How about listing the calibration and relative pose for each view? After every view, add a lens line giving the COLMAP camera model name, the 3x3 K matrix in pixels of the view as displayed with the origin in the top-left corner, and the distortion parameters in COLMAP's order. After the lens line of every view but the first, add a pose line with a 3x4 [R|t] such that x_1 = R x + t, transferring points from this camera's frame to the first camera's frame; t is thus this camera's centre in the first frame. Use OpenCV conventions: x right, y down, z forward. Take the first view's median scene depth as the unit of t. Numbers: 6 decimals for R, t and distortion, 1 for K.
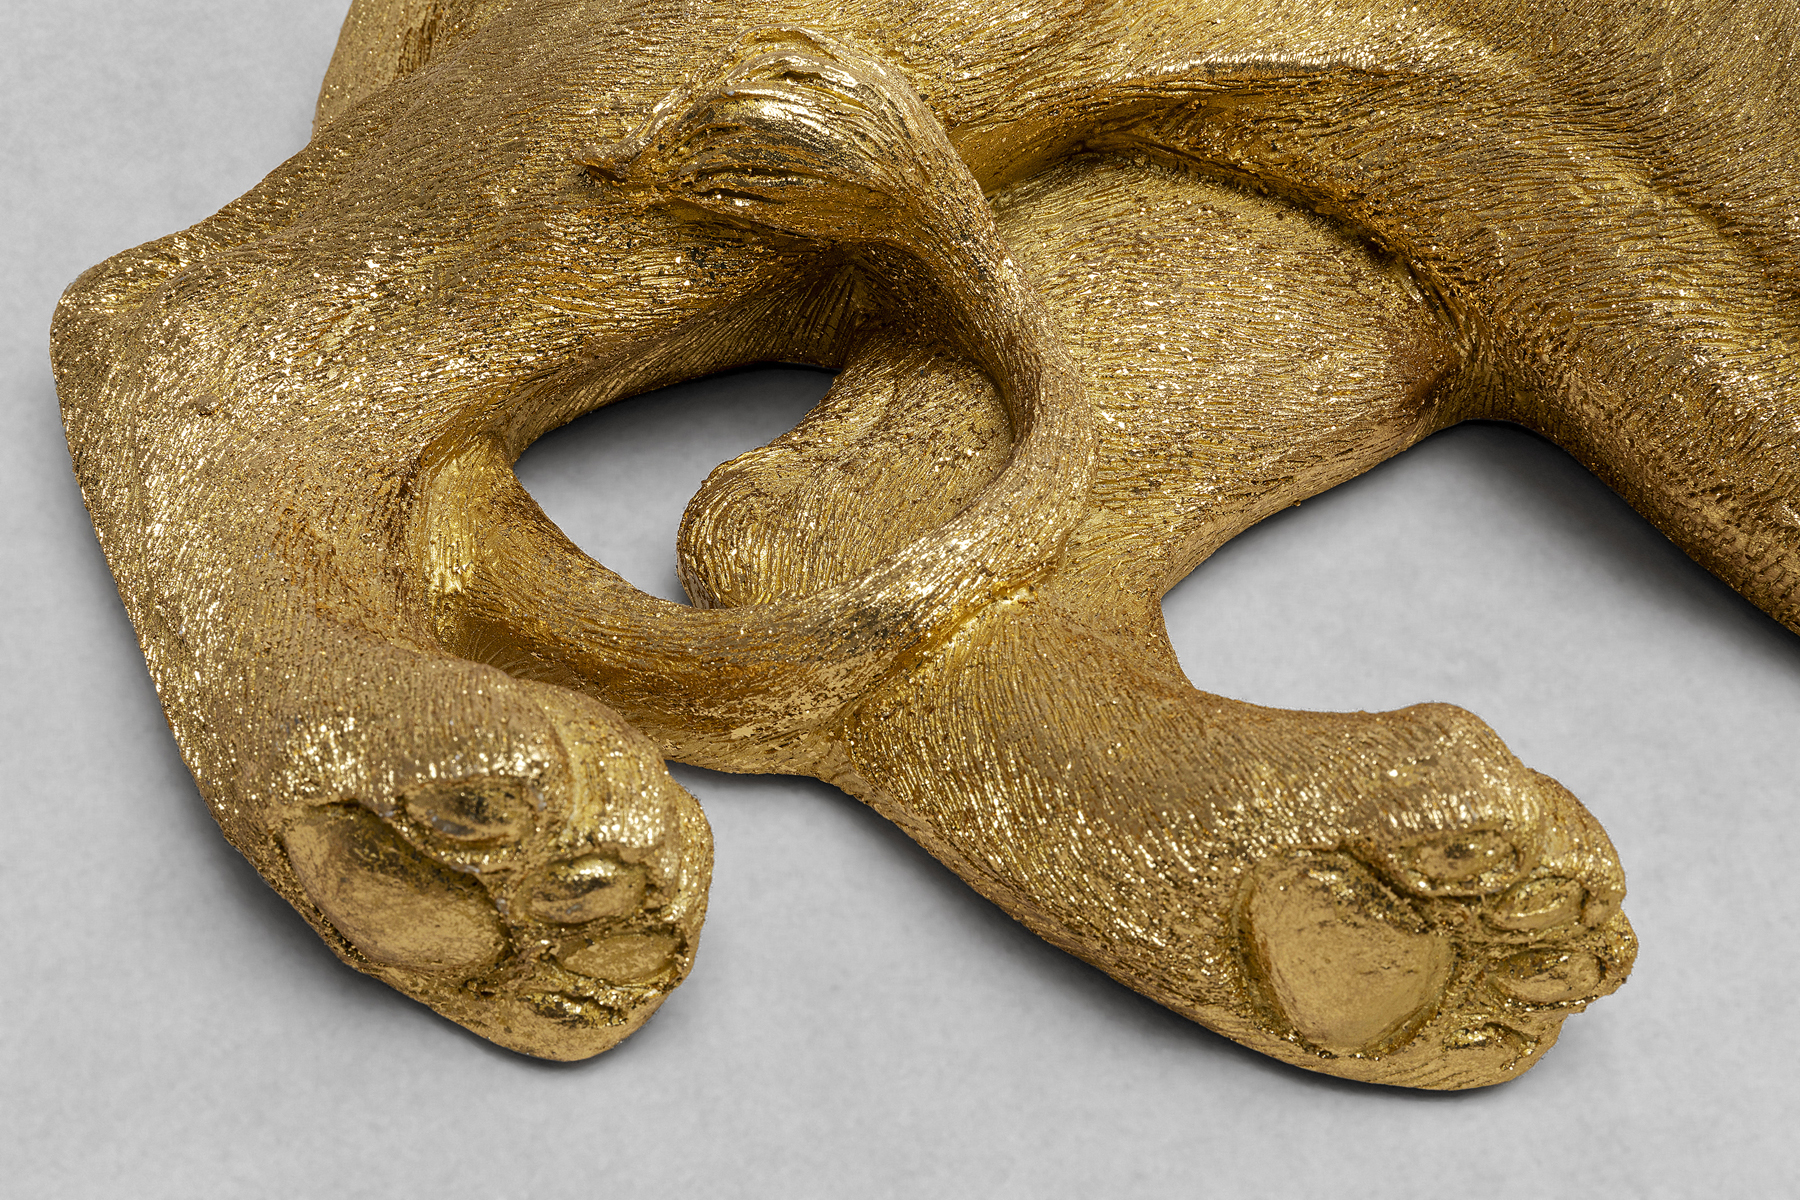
lens RADIAL K [[3250.9, 0, 901.4], [0, 3250.9, 601.4], [0, 0, 1]] dist [-0.025101, 0.000000]
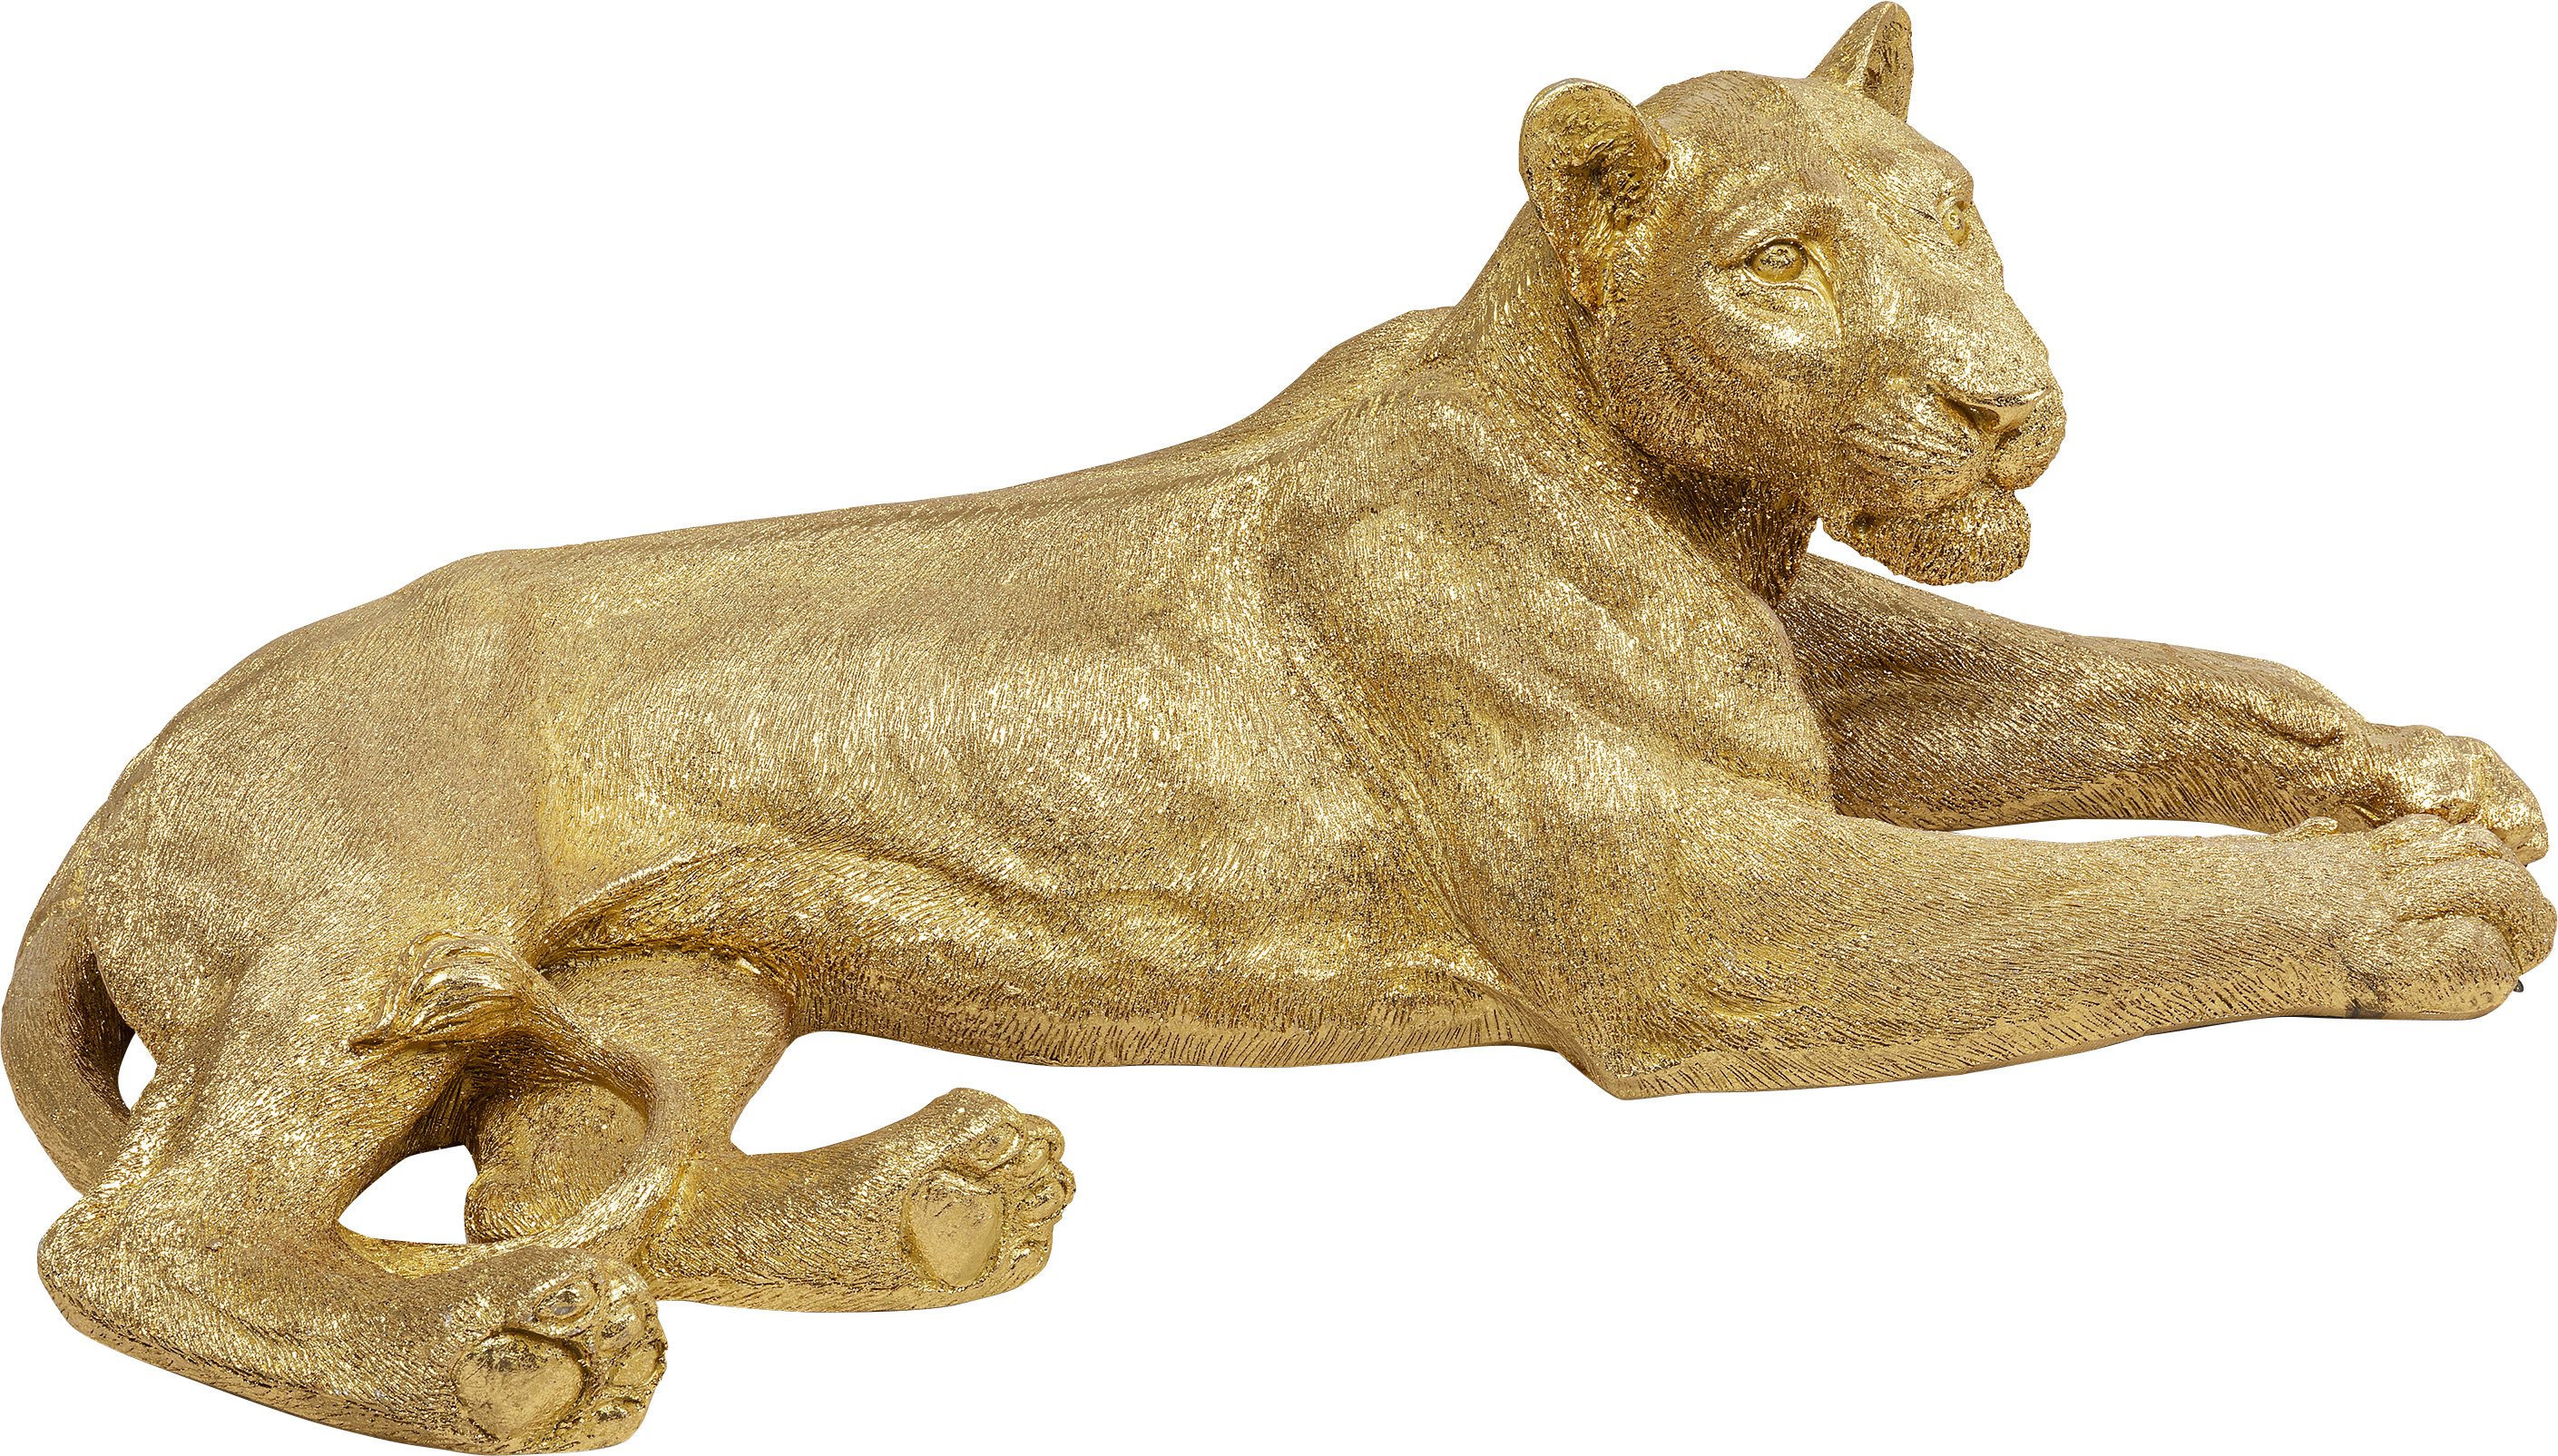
lens RADIAL K [[5284.4, 0, 1278.7], [0, 5284.4, 728.1], [0, 0, 1]] dist [-0.009223, 0.000000]
pose [[0.801716, -0.304912, 0.514082, -1.100773], [0.423657, 0.896604, -0.128904, 0.289830], [-0.421624, 0.321139, 0.848000, -1.663941]]
